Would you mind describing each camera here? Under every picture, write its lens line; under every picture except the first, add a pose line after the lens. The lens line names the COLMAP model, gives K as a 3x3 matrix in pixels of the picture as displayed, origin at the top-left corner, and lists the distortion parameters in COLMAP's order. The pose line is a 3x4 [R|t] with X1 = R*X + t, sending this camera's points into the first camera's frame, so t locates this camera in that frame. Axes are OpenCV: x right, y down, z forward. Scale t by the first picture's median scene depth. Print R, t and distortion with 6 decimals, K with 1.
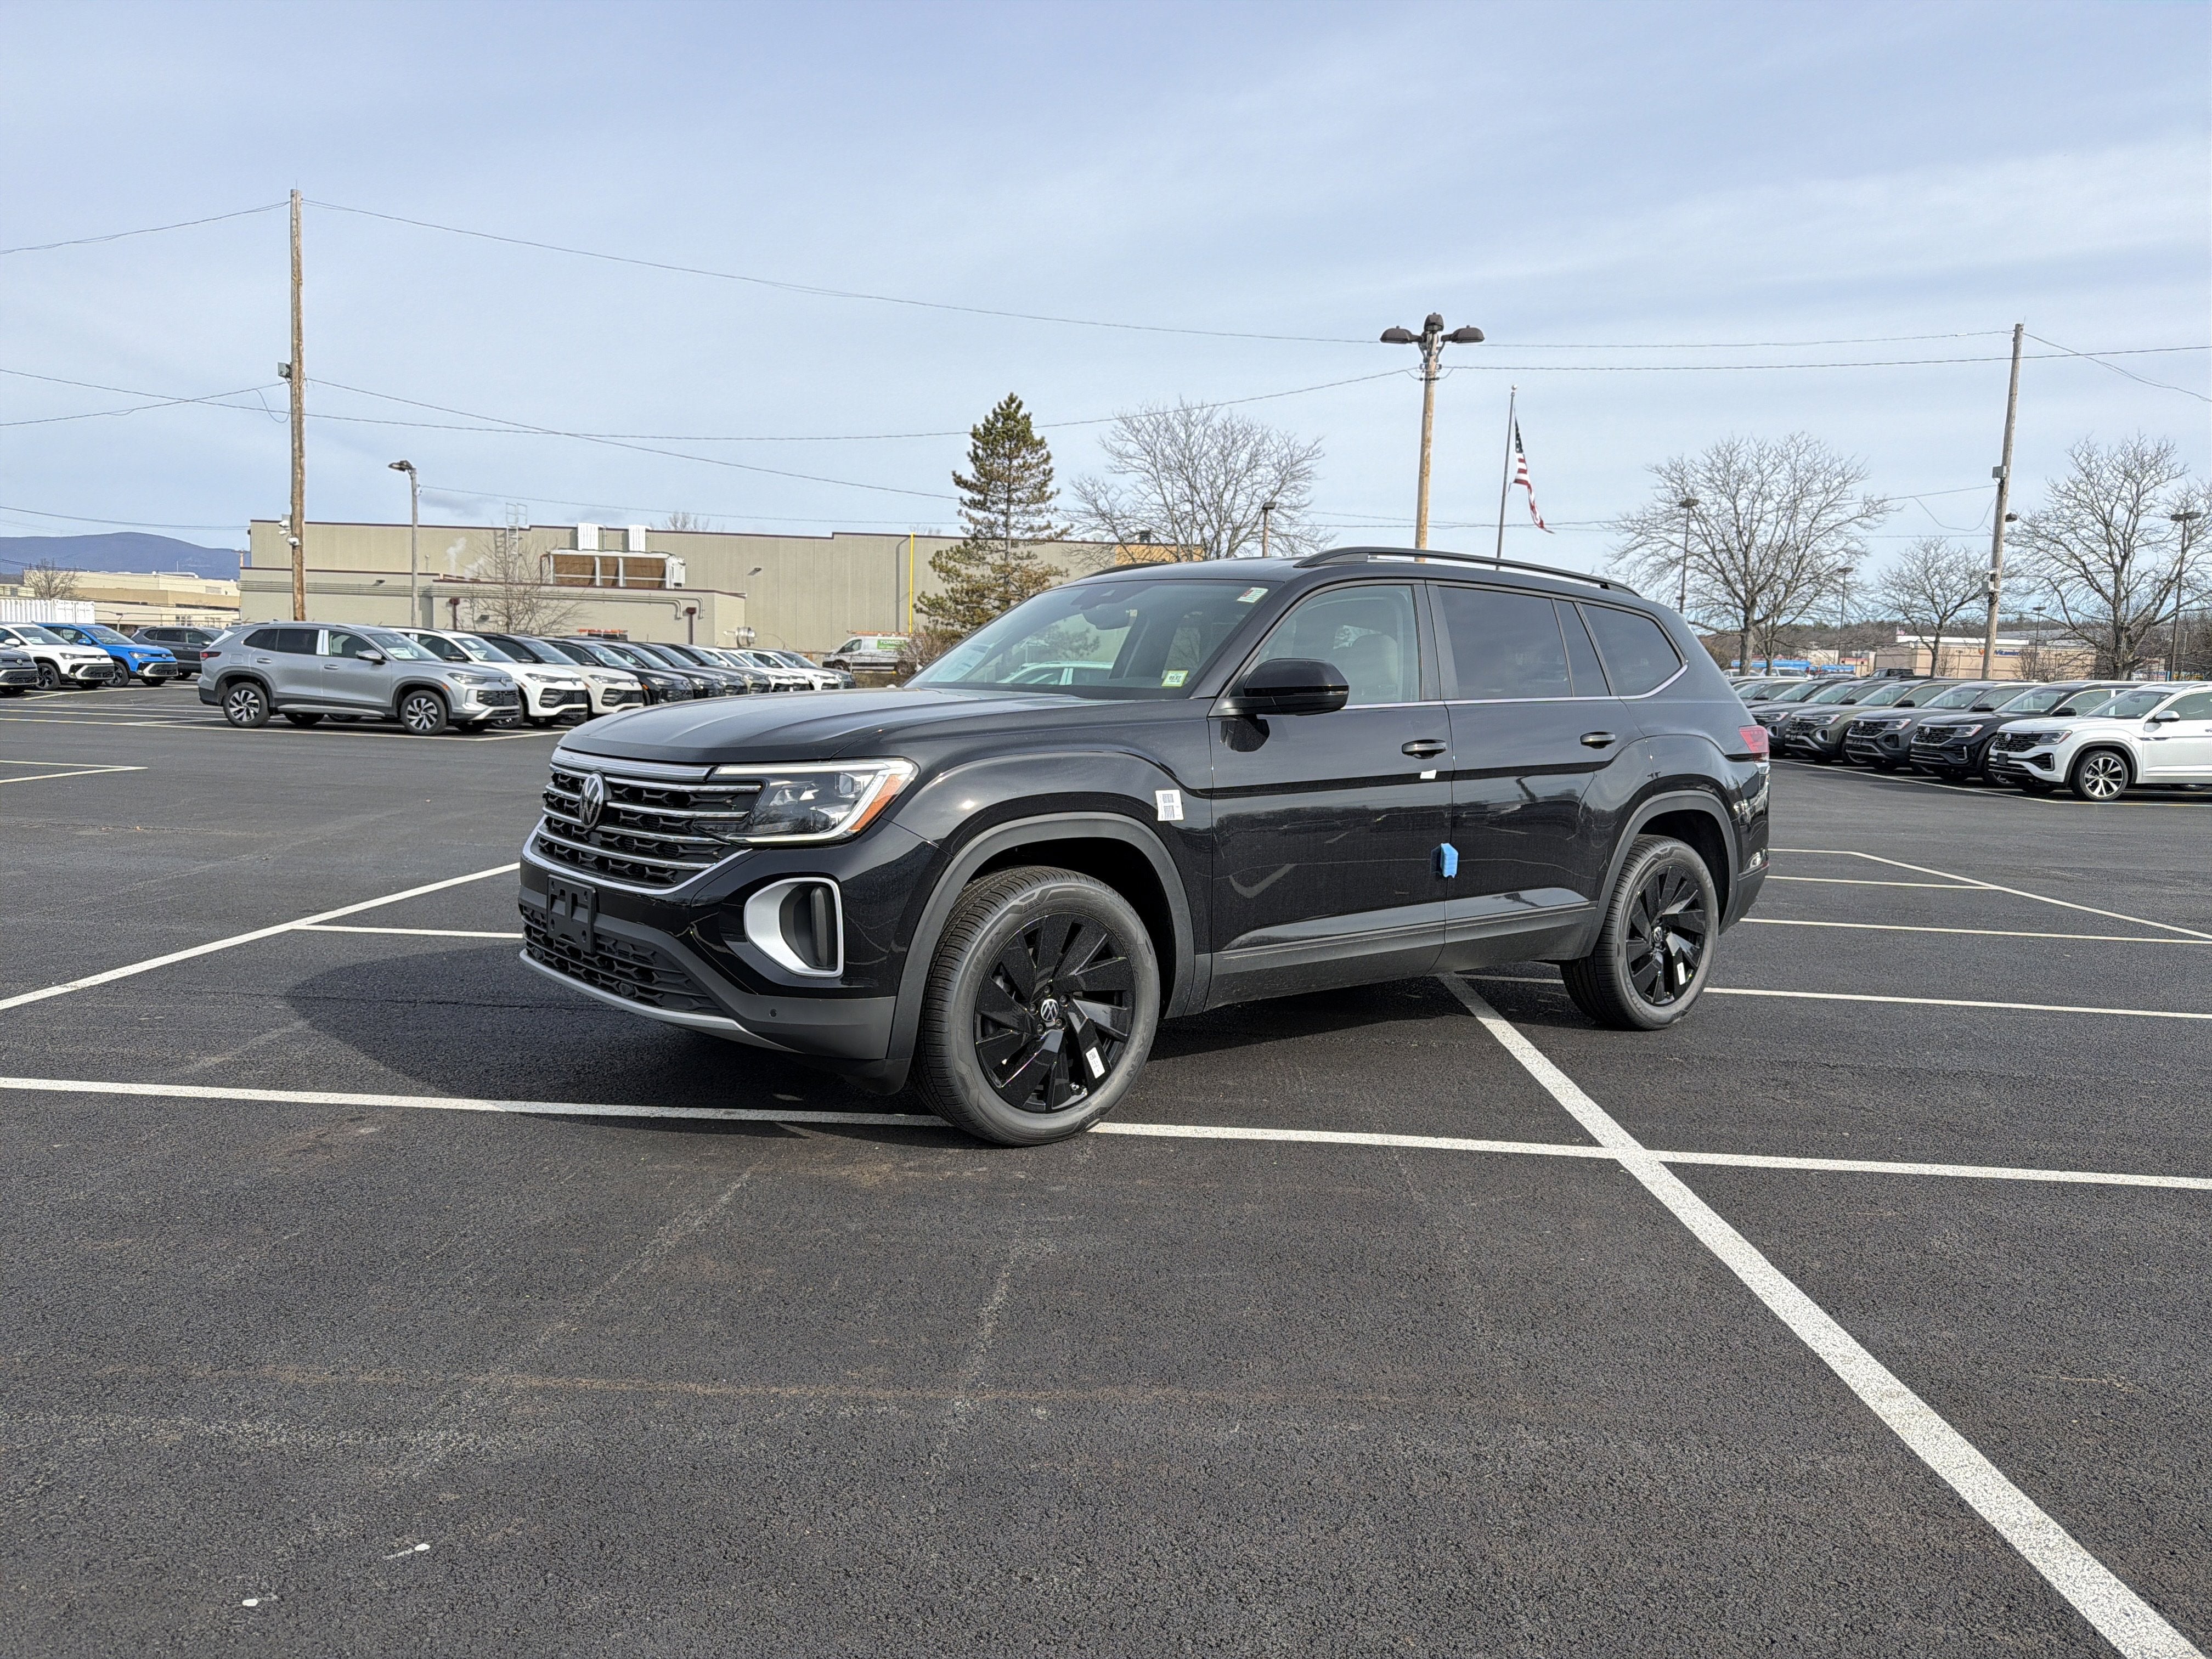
lens RADIAL K [[1493.5, 0, 1114.6], [0, 1493.5, 902.6], [0, 0, 1]] dist [0.167769, -0.248656]
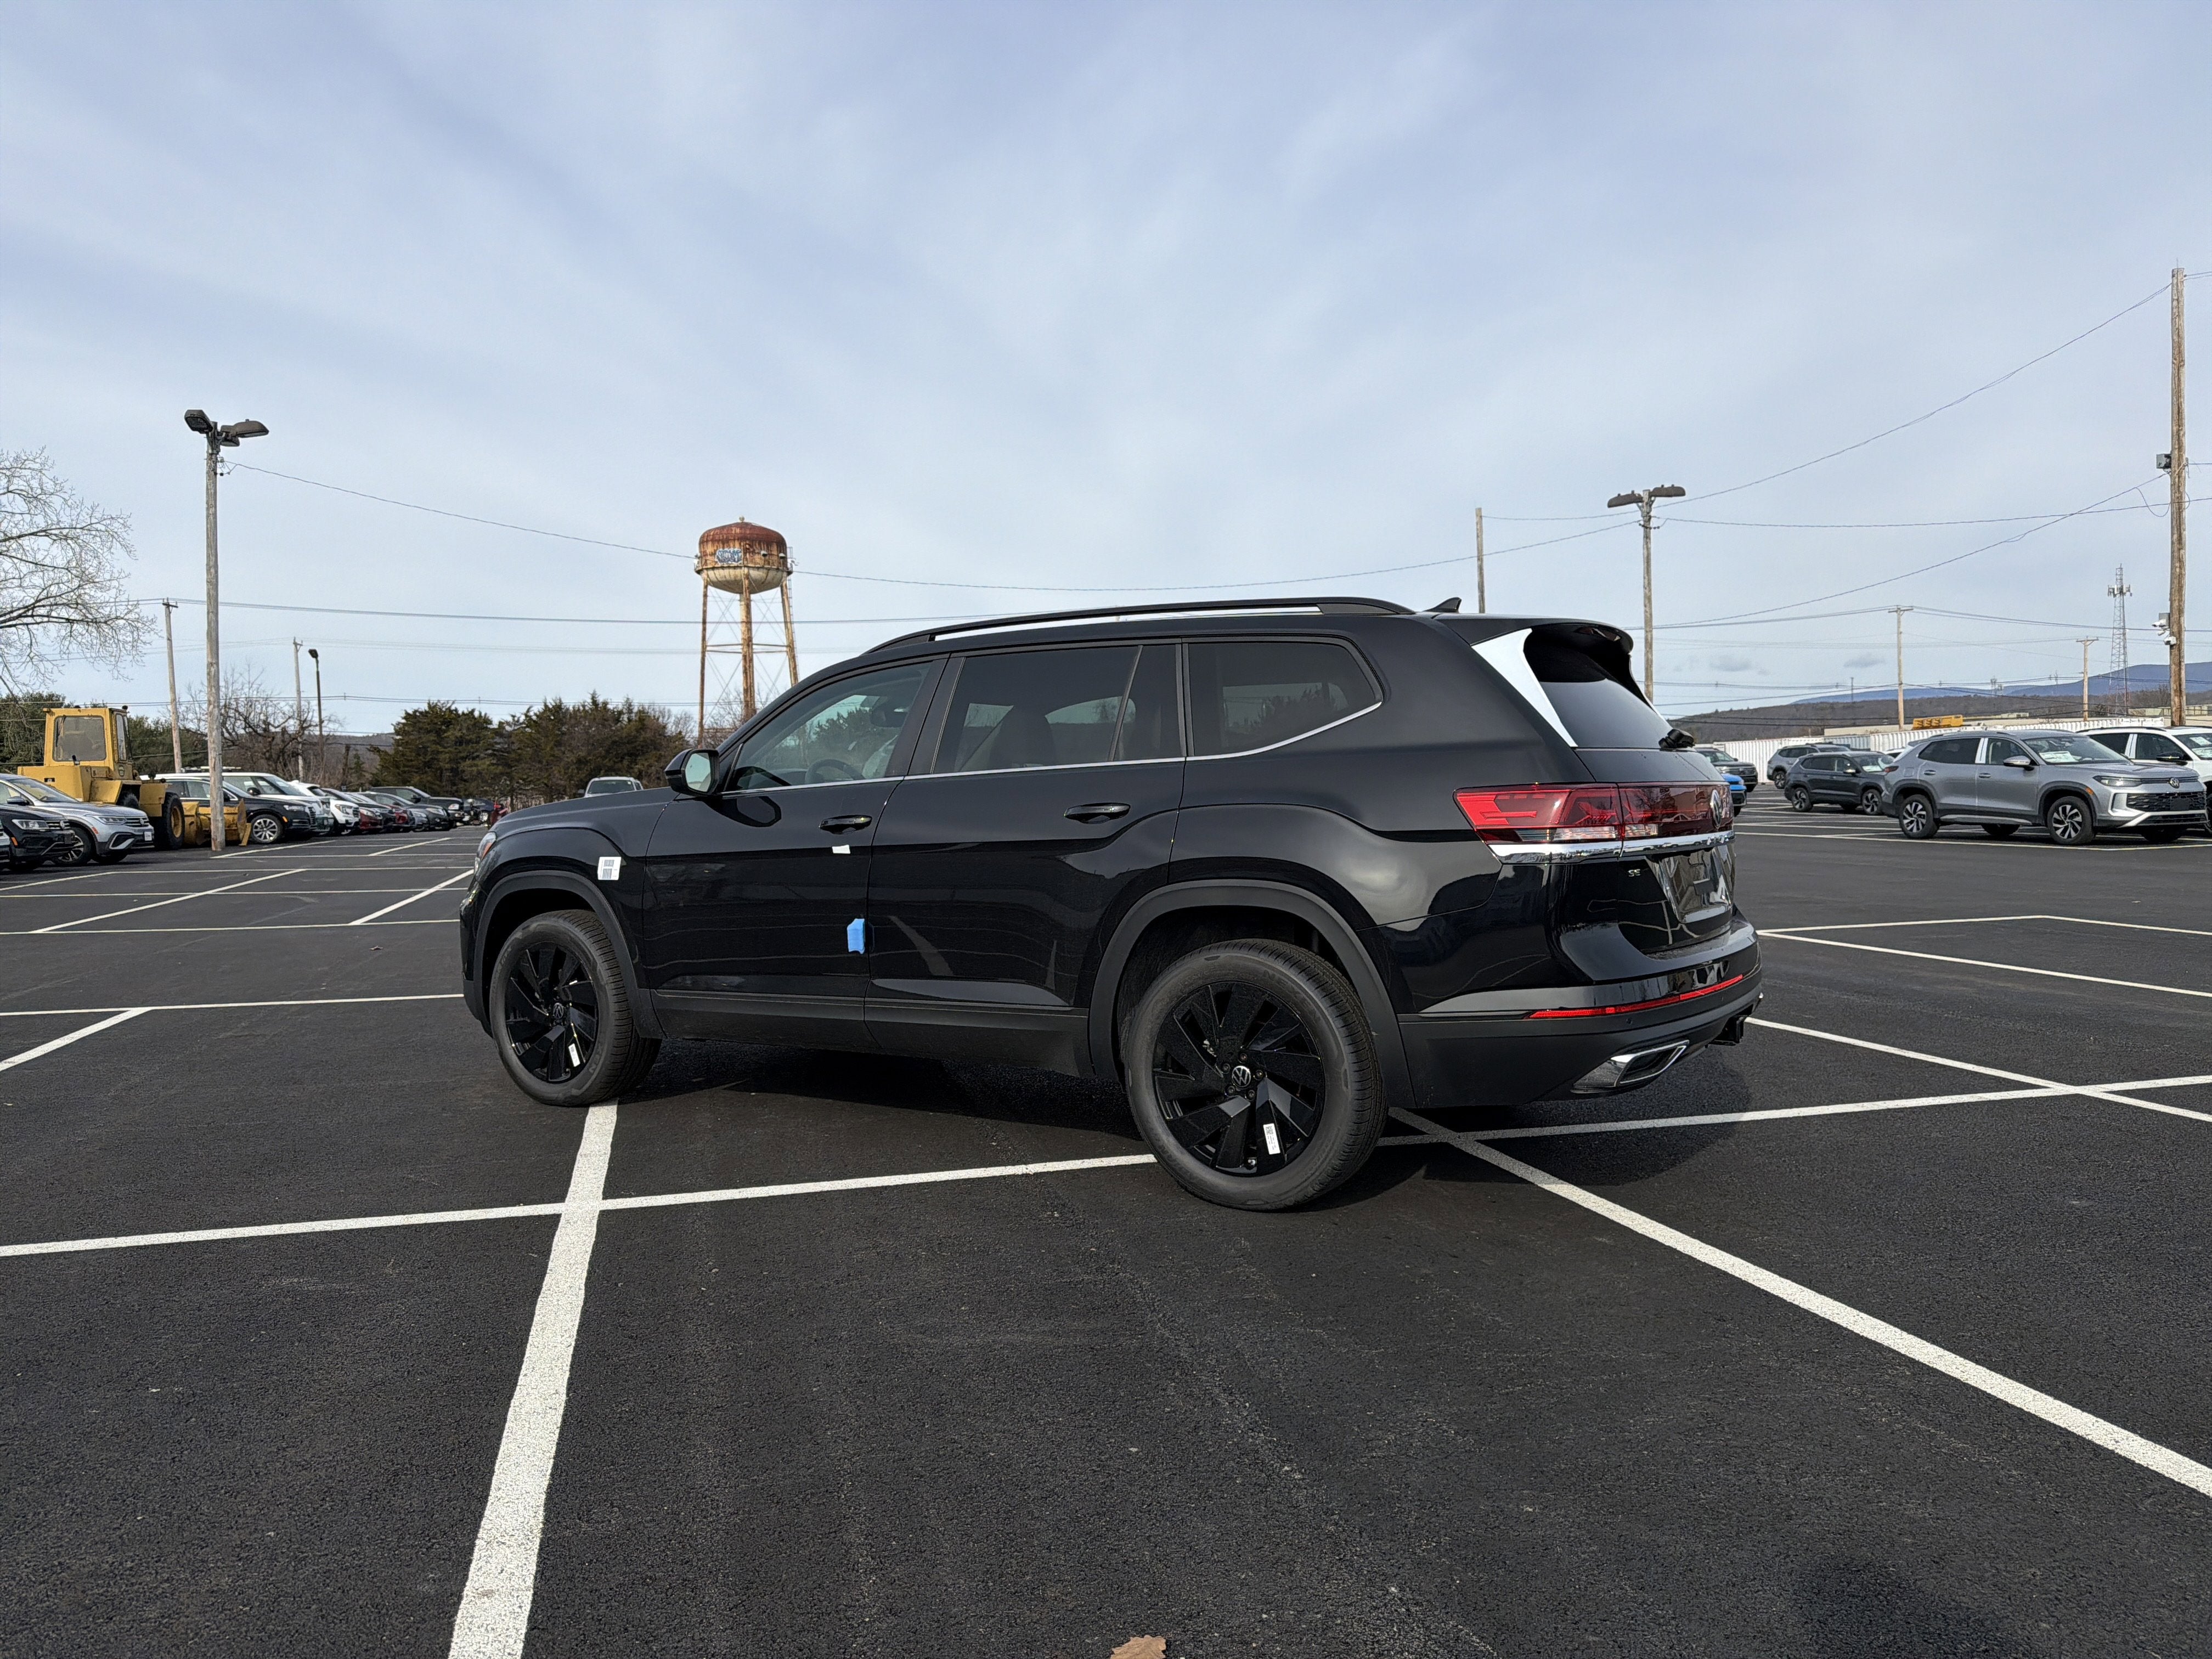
lens RADIAL K [[1580.1, 0, 1087.9], [0, 1580.1, 824.6], [0, 0, 1]] dist [0.018755, -0.021891]
pose [[0.308586, -0.015166, -0.951076, 0.092035], [-0.105171, 0.993198, -0.049962, -0.004633], [0.945364, 0.115443, 0.304892, 0.056847]]
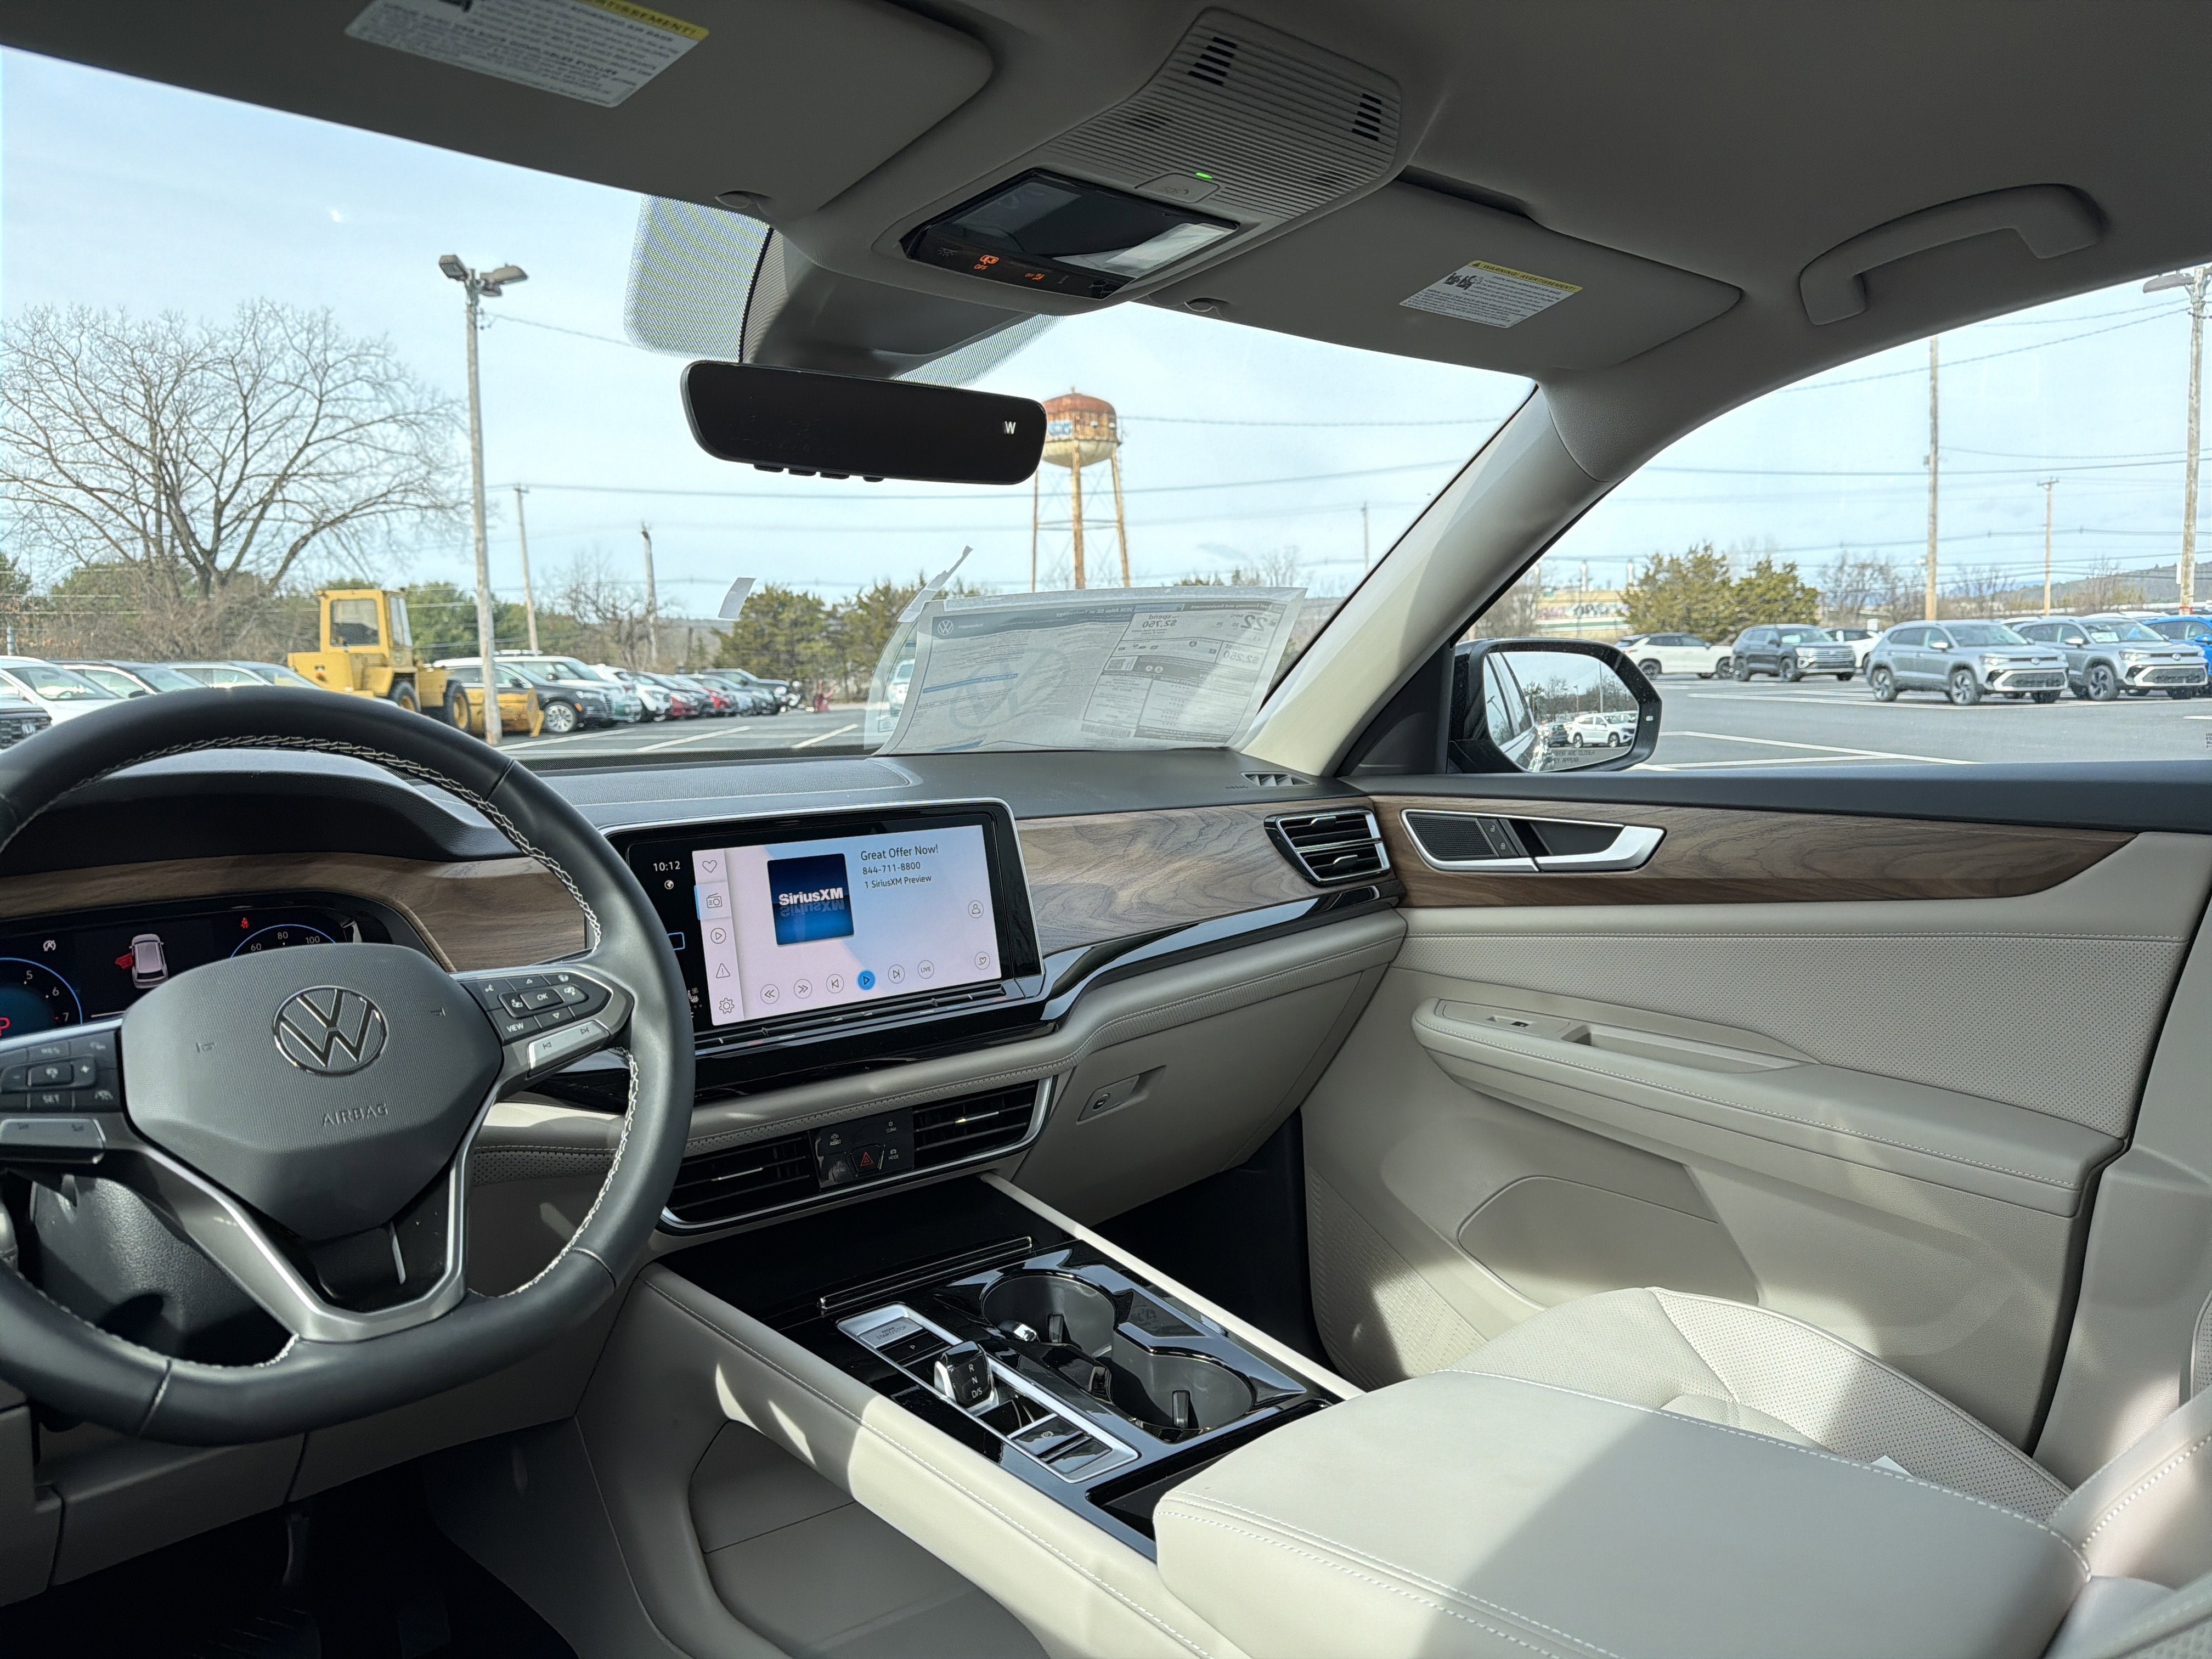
lens RADIAL K [[1573.2, 0, 1113.0], [0, 1573.2, 836.5], [0, 0, 1]] dist [0.064456, -0.068950]
pose [[0.118620, 0.068681, -0.990562, 0.016362], [-0.110349, 0.992337, 0.055590, -0.011340], [0.986789, 0.102713, 0.125290, 0.074672]]
